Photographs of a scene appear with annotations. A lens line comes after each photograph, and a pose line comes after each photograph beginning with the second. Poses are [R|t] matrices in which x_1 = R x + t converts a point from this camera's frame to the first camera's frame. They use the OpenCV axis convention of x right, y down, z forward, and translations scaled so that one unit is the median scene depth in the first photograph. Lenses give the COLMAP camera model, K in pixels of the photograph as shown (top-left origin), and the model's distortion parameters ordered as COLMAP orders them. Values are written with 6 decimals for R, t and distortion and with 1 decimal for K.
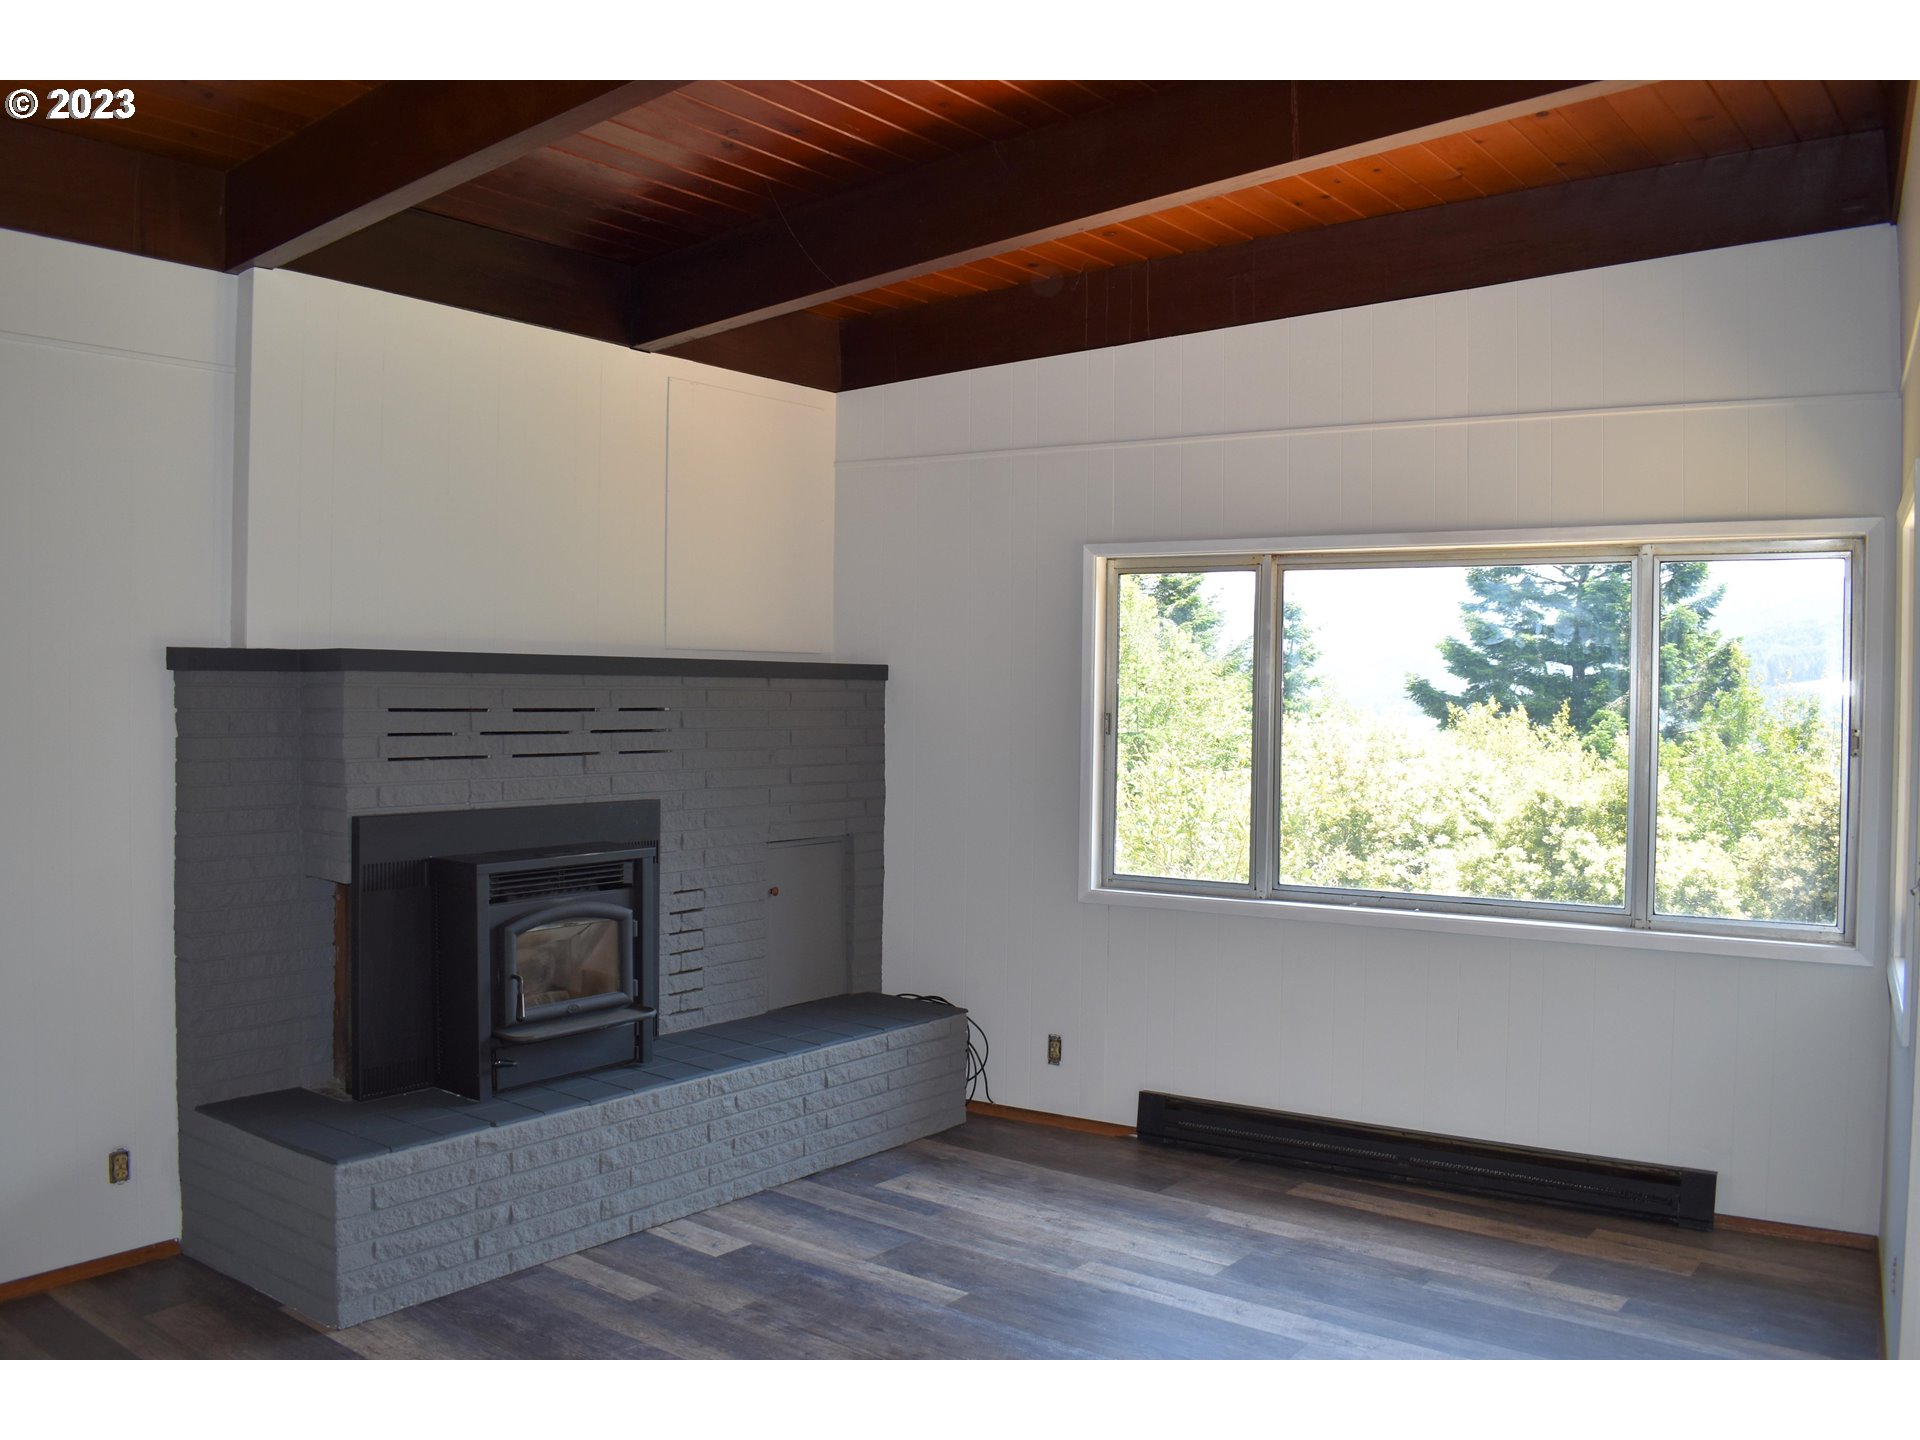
lens RADIAL K [[1552.2, 0, 957.2], [0, 1552.2, 724.6], [0, 0, 1]] dist [-0.097548, 0.001371]
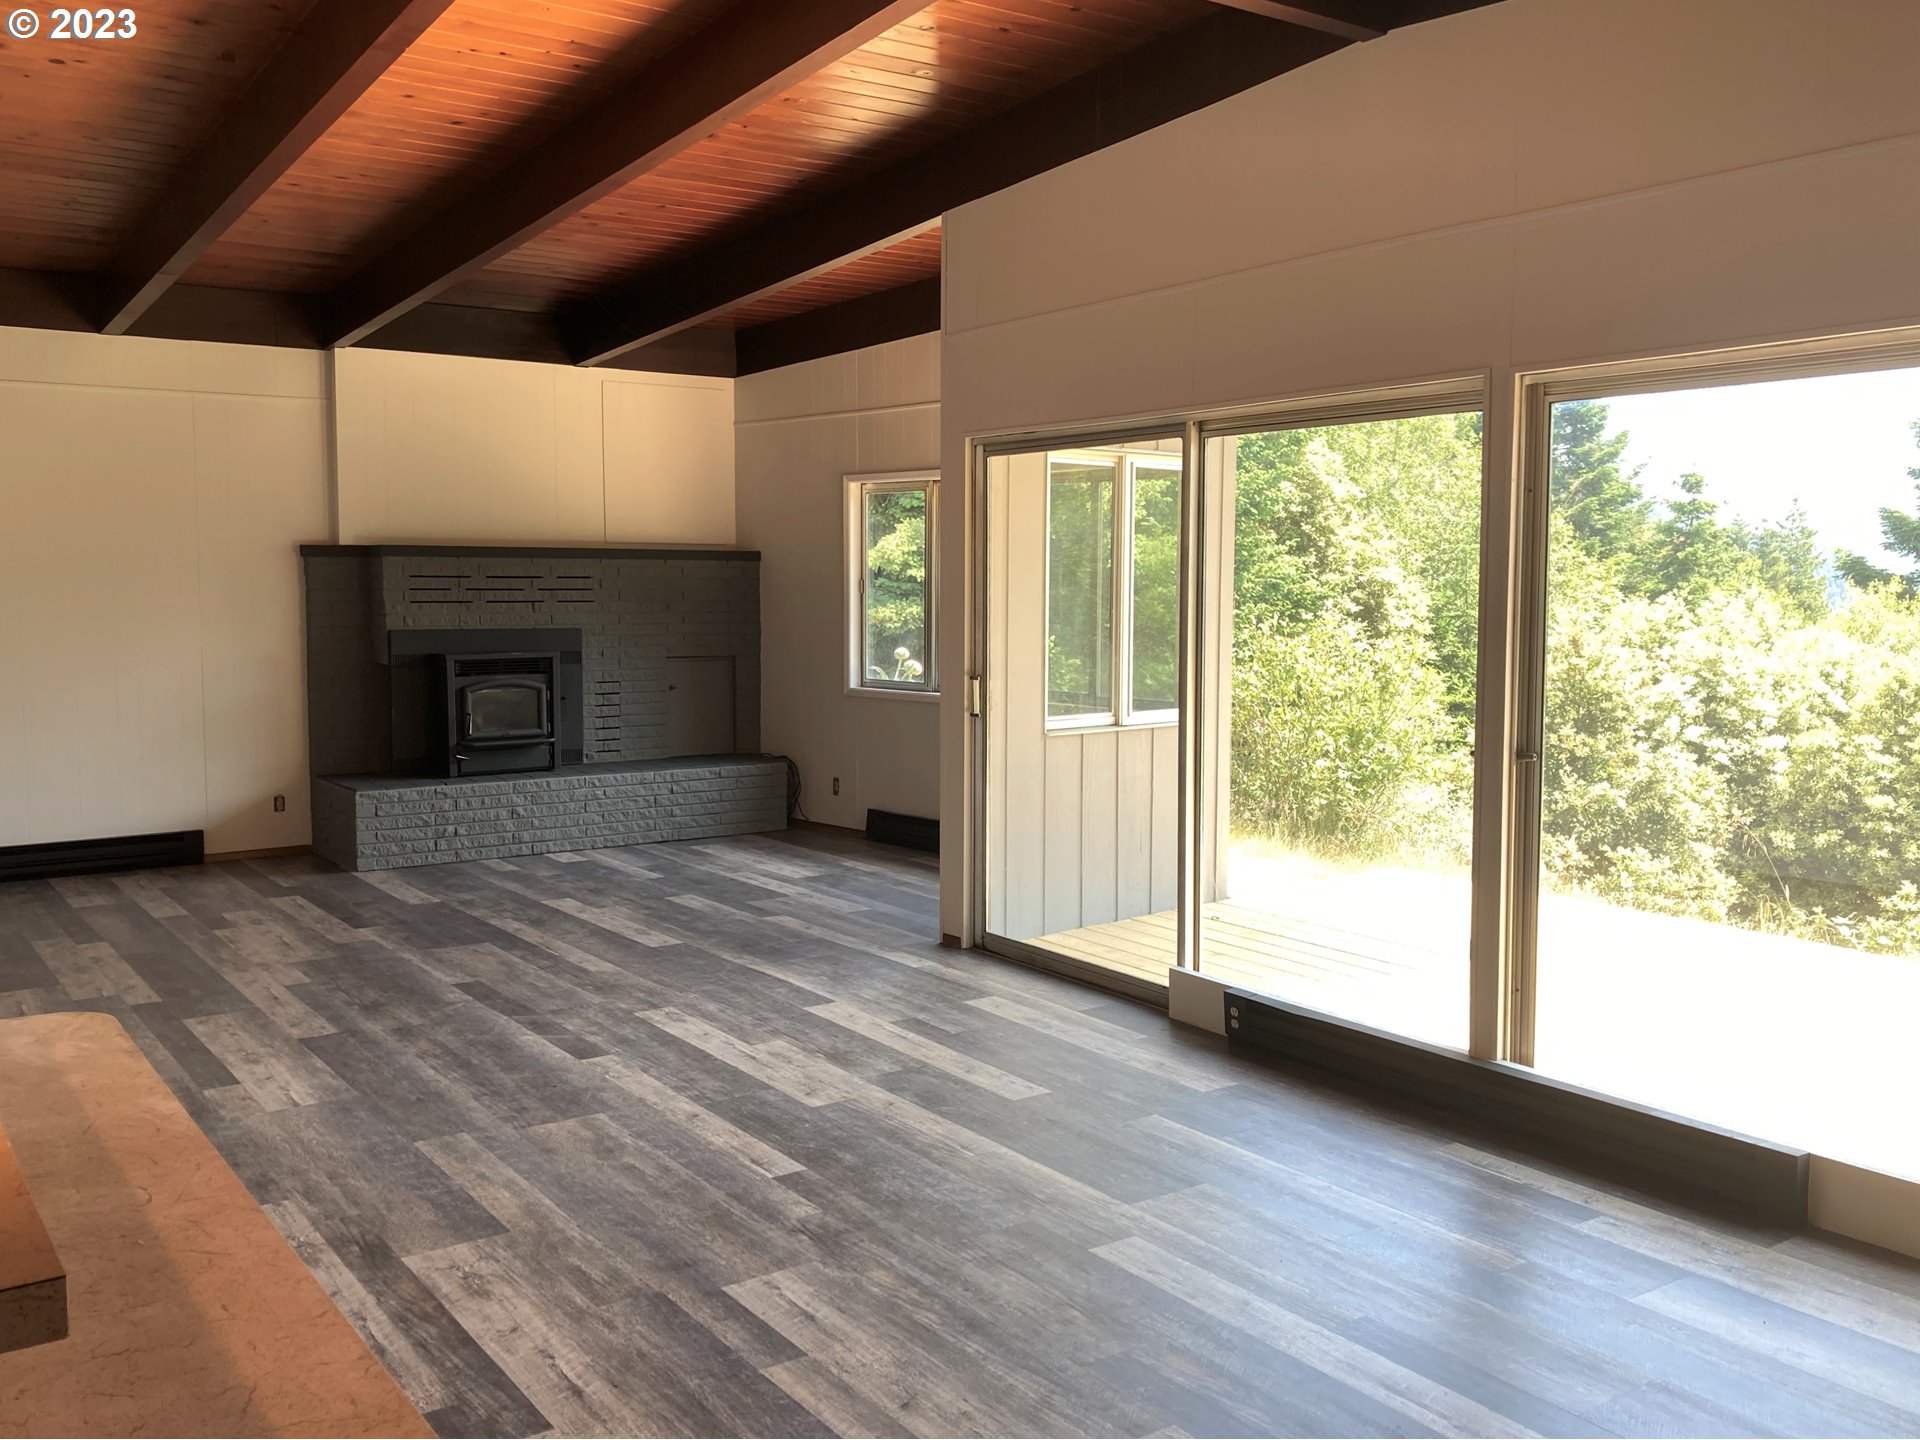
lens RADIAL K [[1694.0, 0, 984.6], [0, 1694.0, 693.3], [0, 0, 1]] dist [0.011499, -0.001791]
pose [[0.960769, 0.007404, -0.277251, 0.825126], [0.004633, 0.999076, 0.042737, 0.044250], [0.277311, -0.042345, 0.959847, -0.773855]]
